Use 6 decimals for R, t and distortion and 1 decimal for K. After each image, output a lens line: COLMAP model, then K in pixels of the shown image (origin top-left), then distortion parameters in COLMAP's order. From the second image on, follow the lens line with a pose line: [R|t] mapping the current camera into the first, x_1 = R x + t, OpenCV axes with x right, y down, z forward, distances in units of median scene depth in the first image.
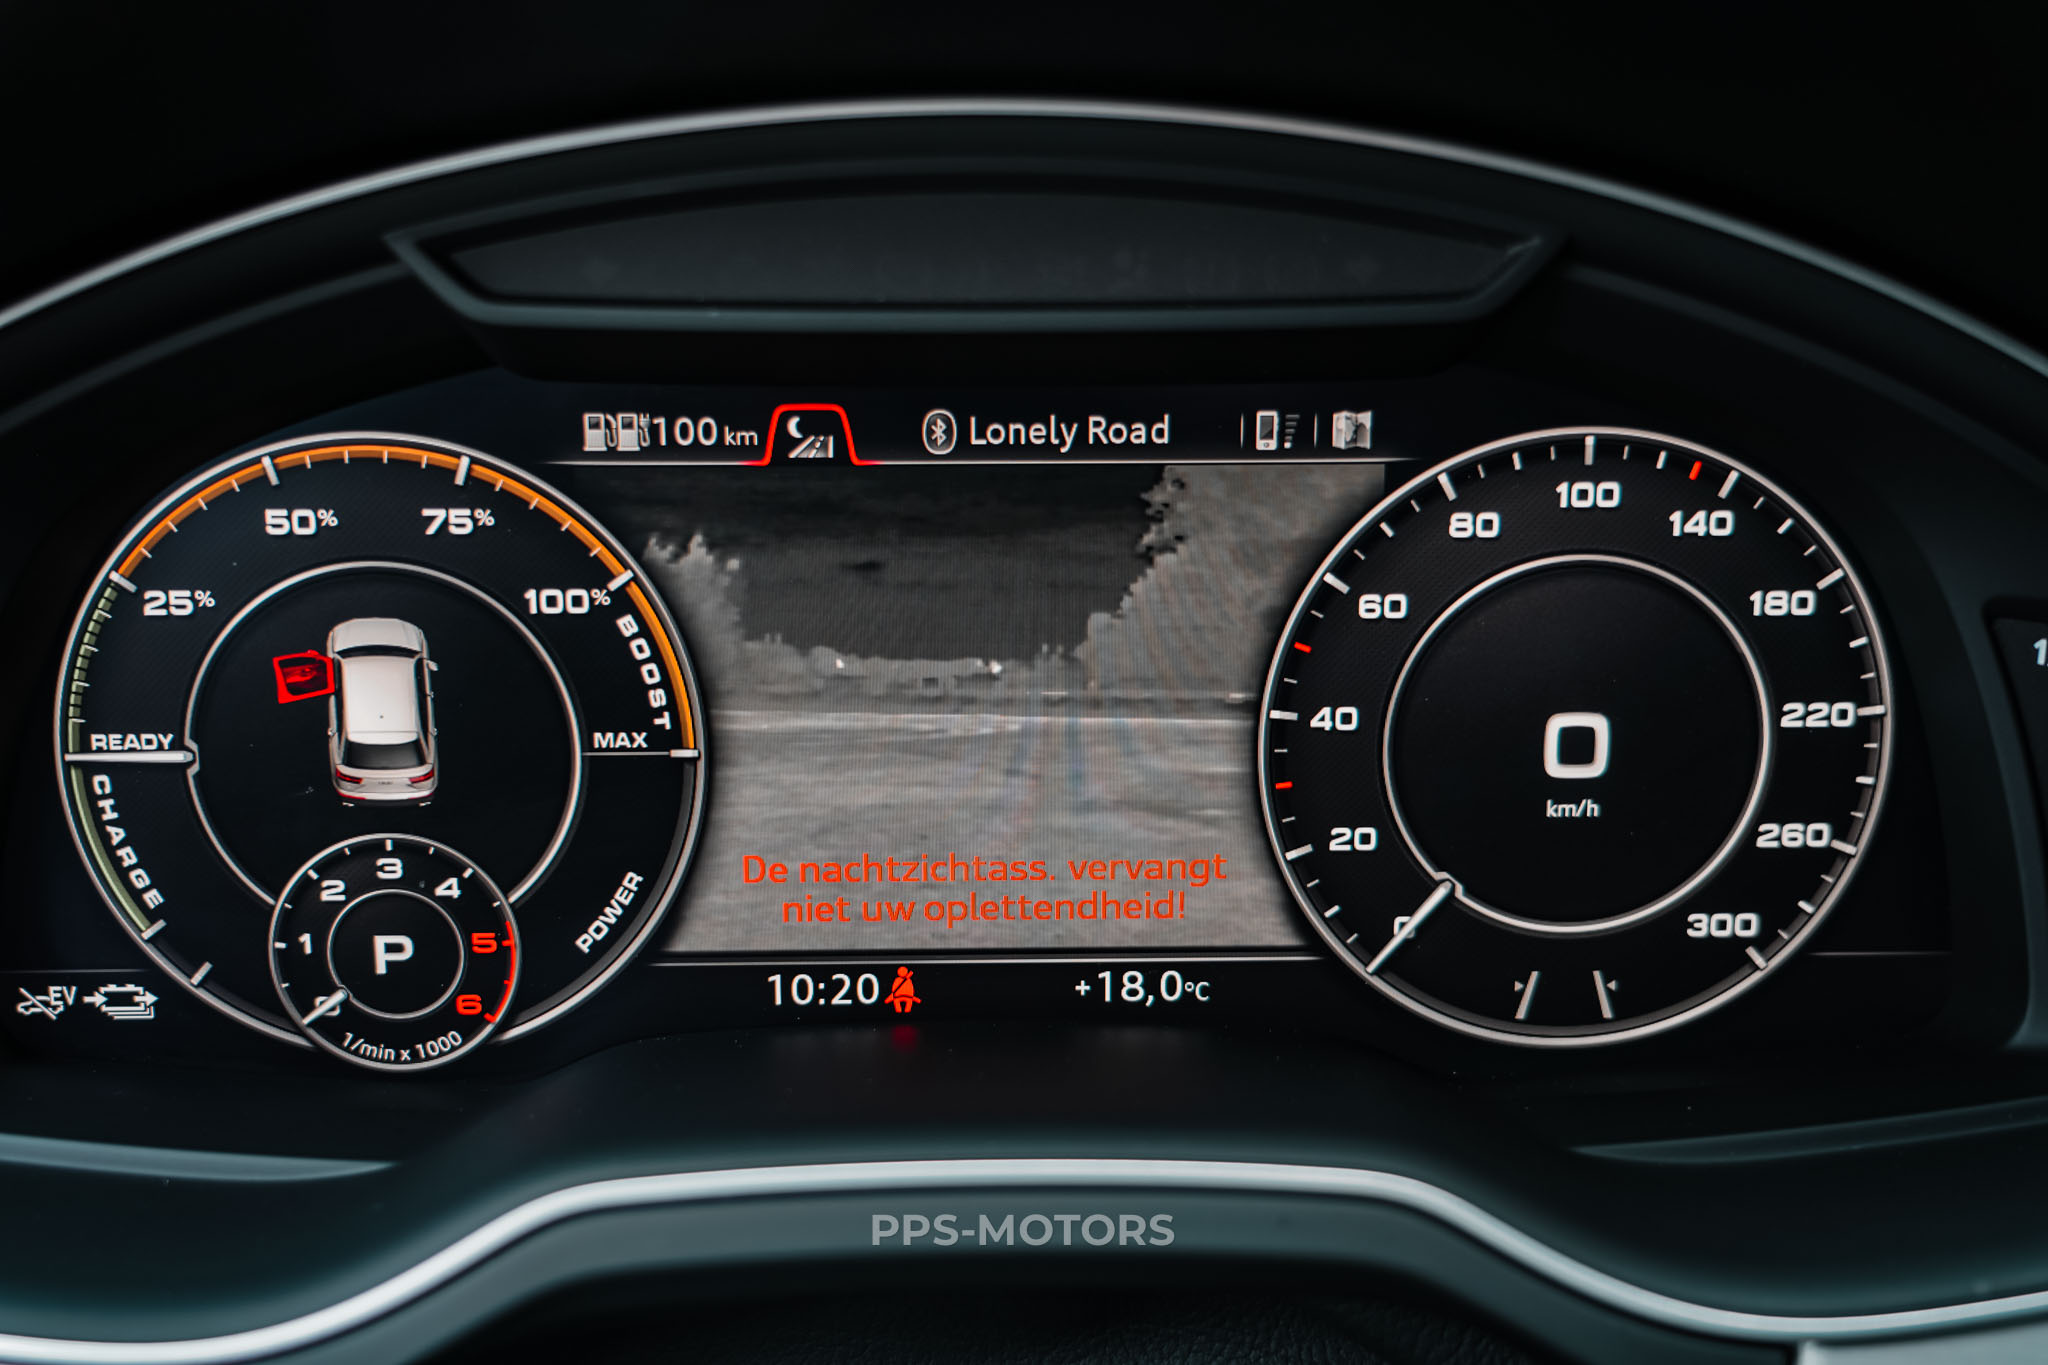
lens RADIAL K [[2315.8, 0, 1014.6], [0, 2315.8, 680.4], [0, 0, 1]] dist [0.024372, 0.000000]
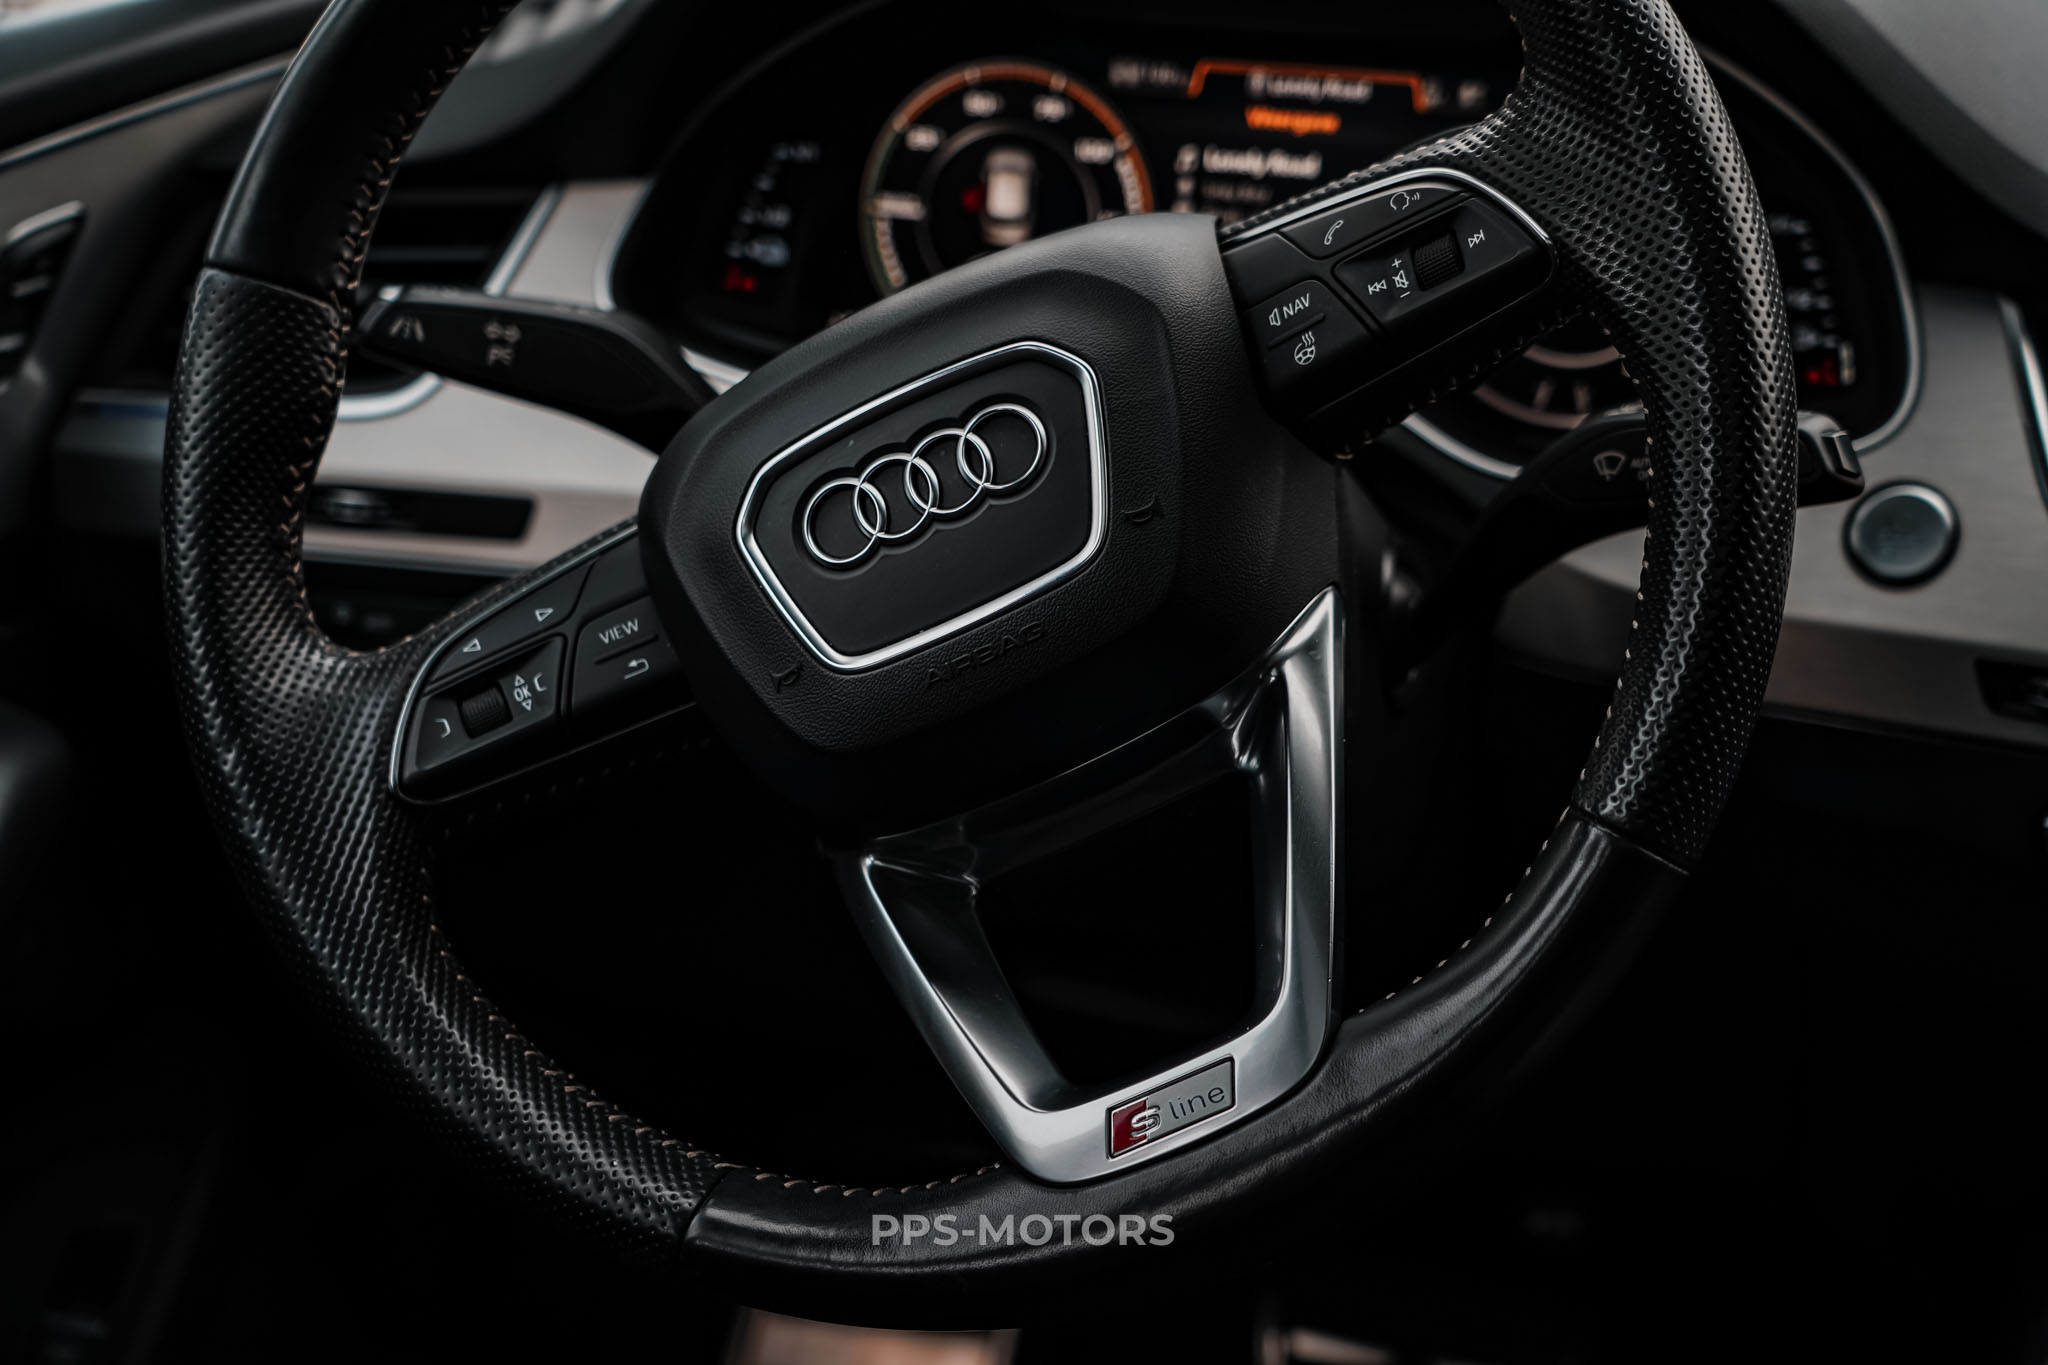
lens RADIAL K [[3469.6, 0, 1009.4], [0, 3469.6, 676.5], [0, 0, 1]] dist [0.039877, 0.000000]
pose [[0.937480, 0.124272, -0.325097, 0.809531], [-0.127718, 0.991752, 0.010808, 0.411065], [0.323758, 0.031388, 0.945619, -1.974070]]
